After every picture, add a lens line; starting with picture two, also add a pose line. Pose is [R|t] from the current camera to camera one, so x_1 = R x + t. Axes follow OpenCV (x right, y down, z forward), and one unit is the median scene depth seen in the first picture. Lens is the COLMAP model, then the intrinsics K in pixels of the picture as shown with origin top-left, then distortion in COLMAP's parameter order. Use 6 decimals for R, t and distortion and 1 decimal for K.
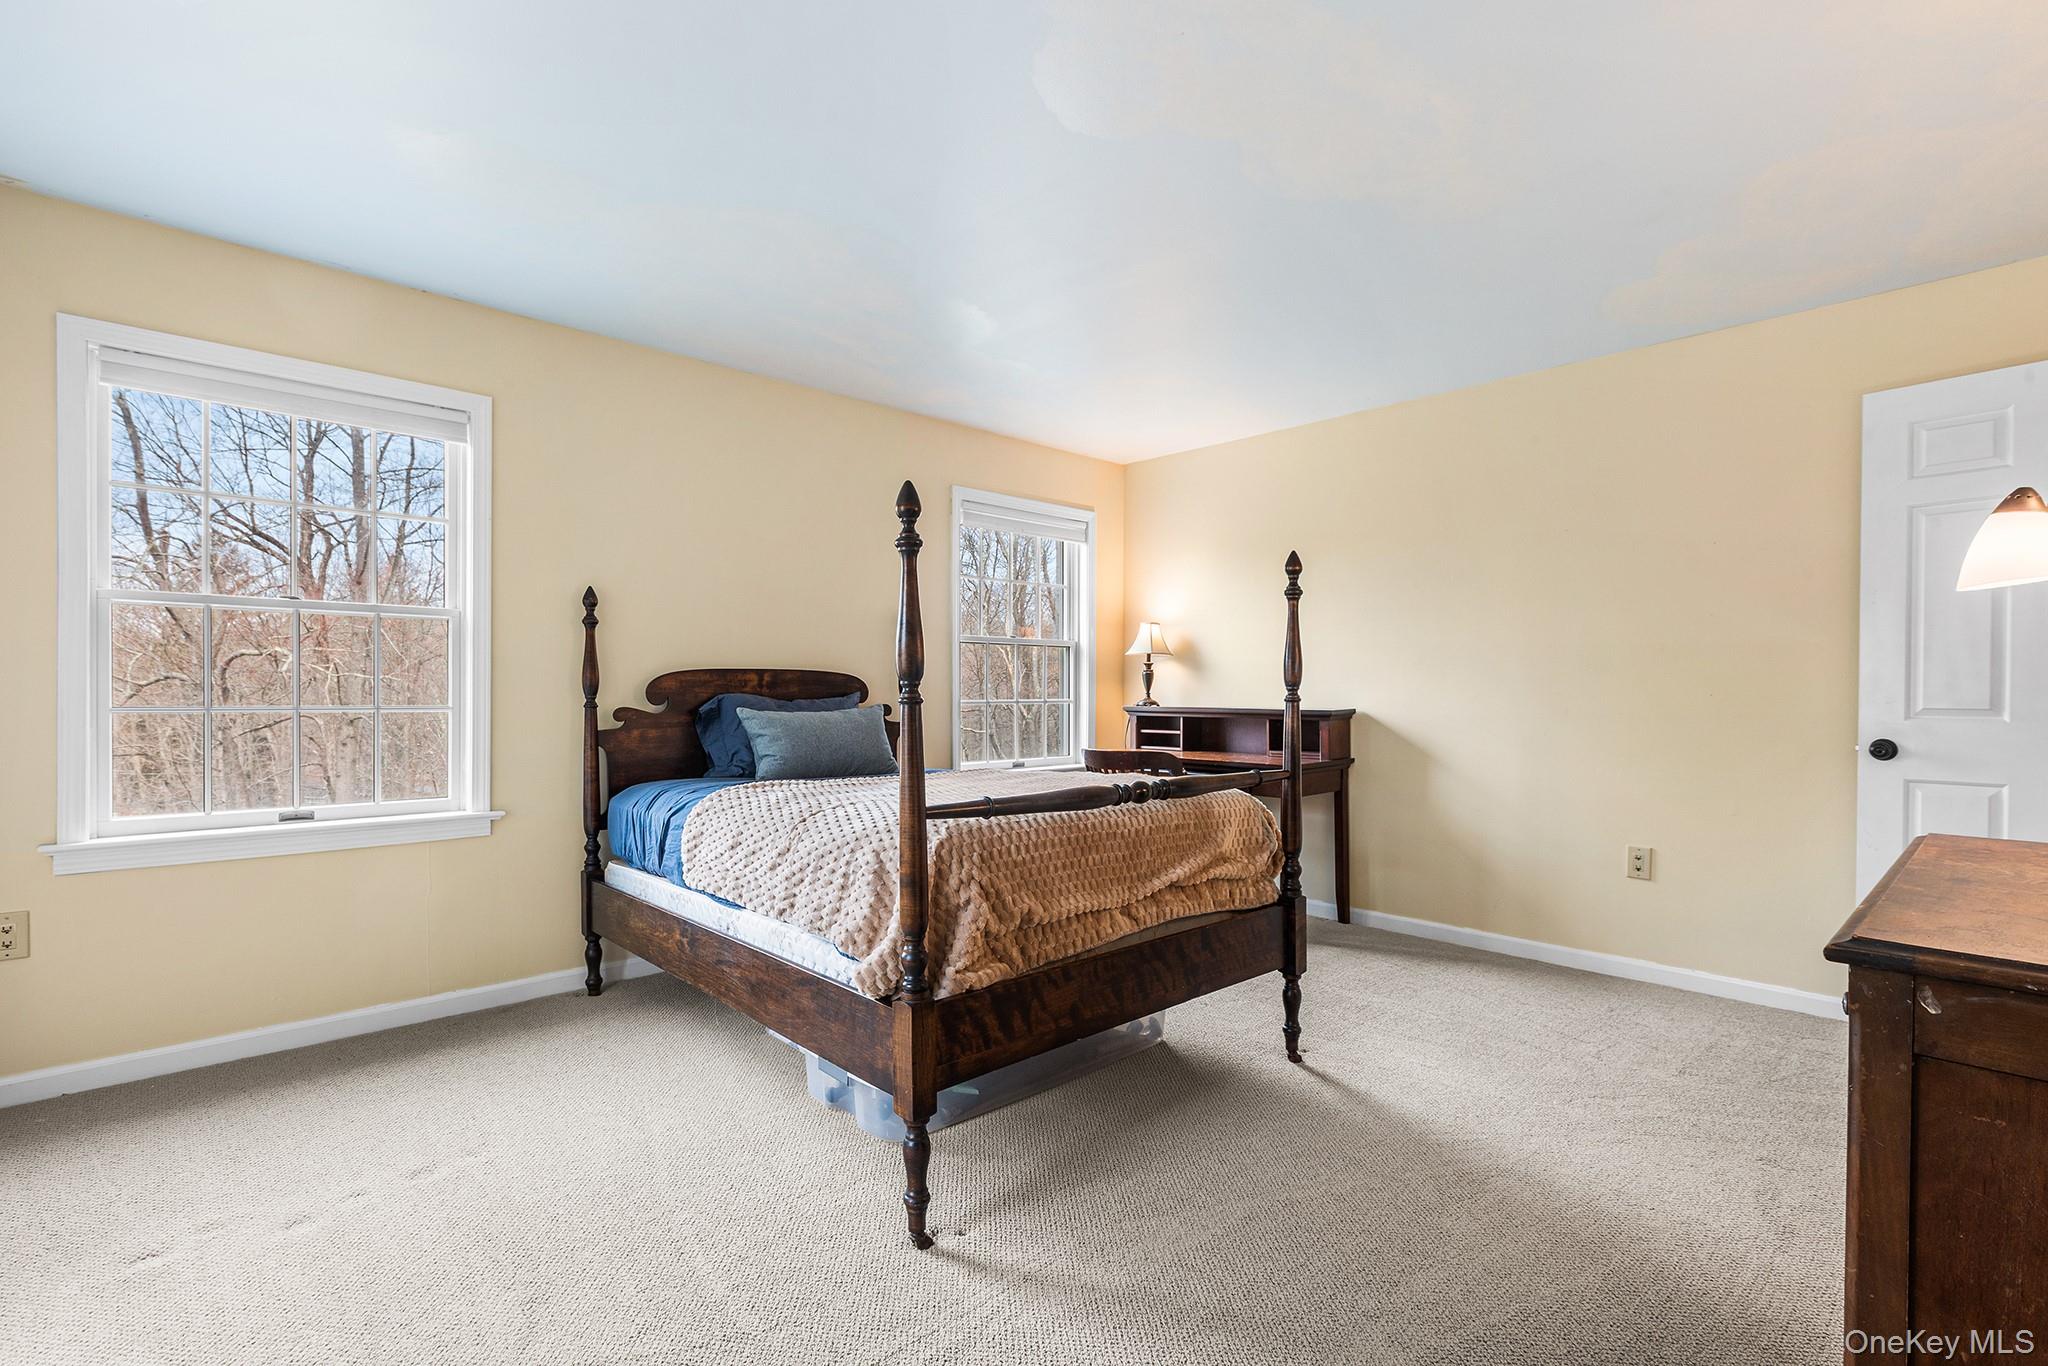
lens RADIAL K [[940.2, 0, 1024.3], [0, 940.2, 697.5], [0, 0, 1]] dist [-0.000114, -0.000284]
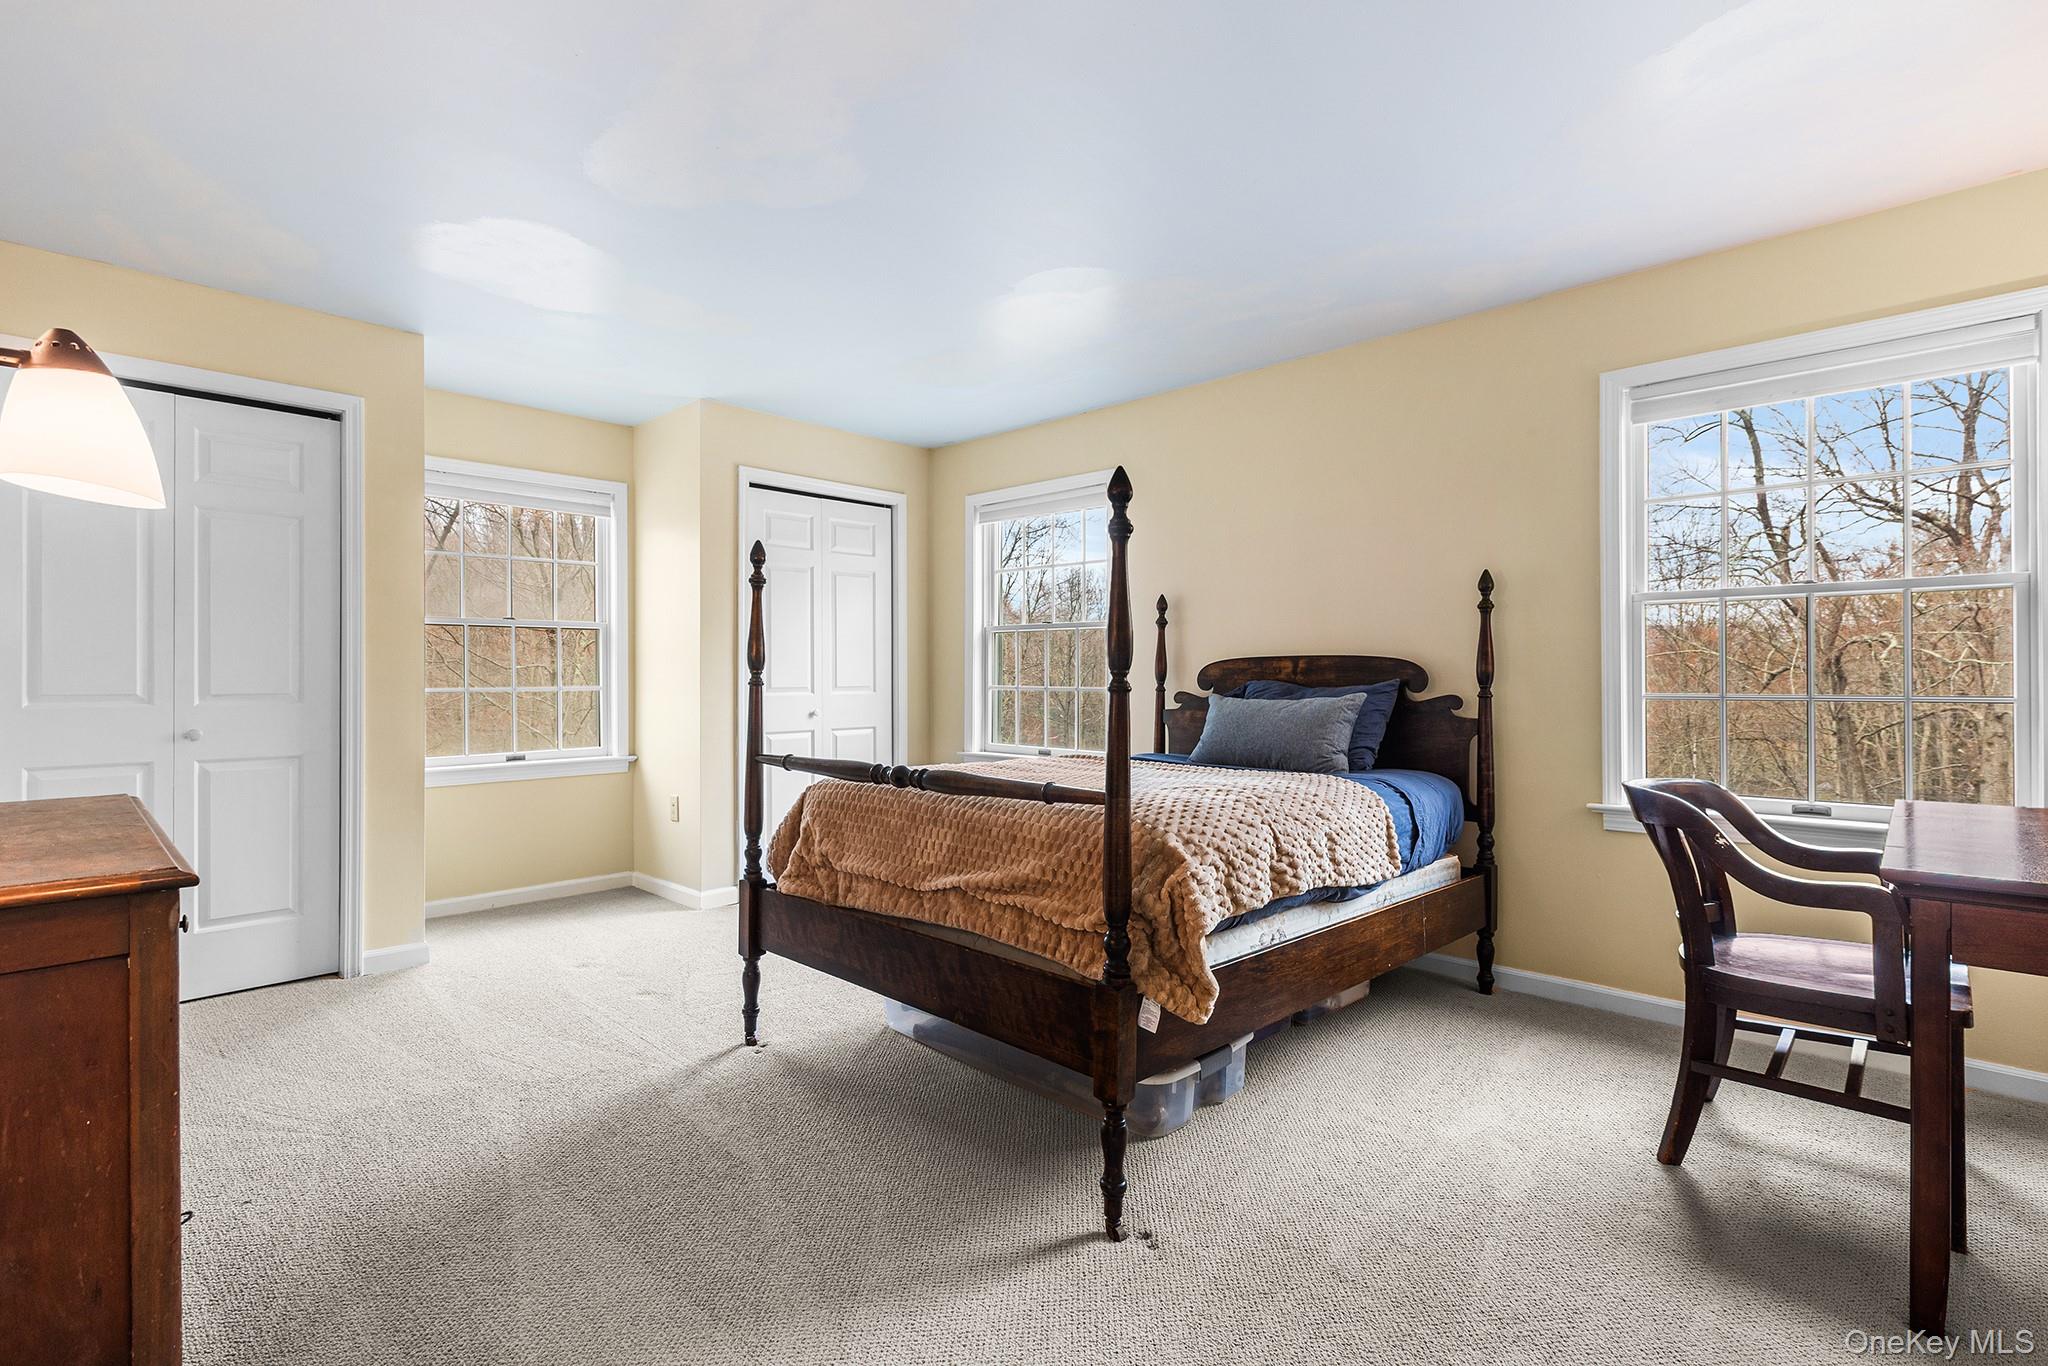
lens RADIAL K [[940.2, 0, 1002.0], [0, 940.2, 682.6], [0, 0, 1]] dist [-0.000114, -0.000284]
pose [[0.036198, 0.002991, -0.999340, 0.700392], [-0.007716, 0.999967, 0.002713, -0.002170], [0.999315, 0.007612, 0.036220, 0.664651]]
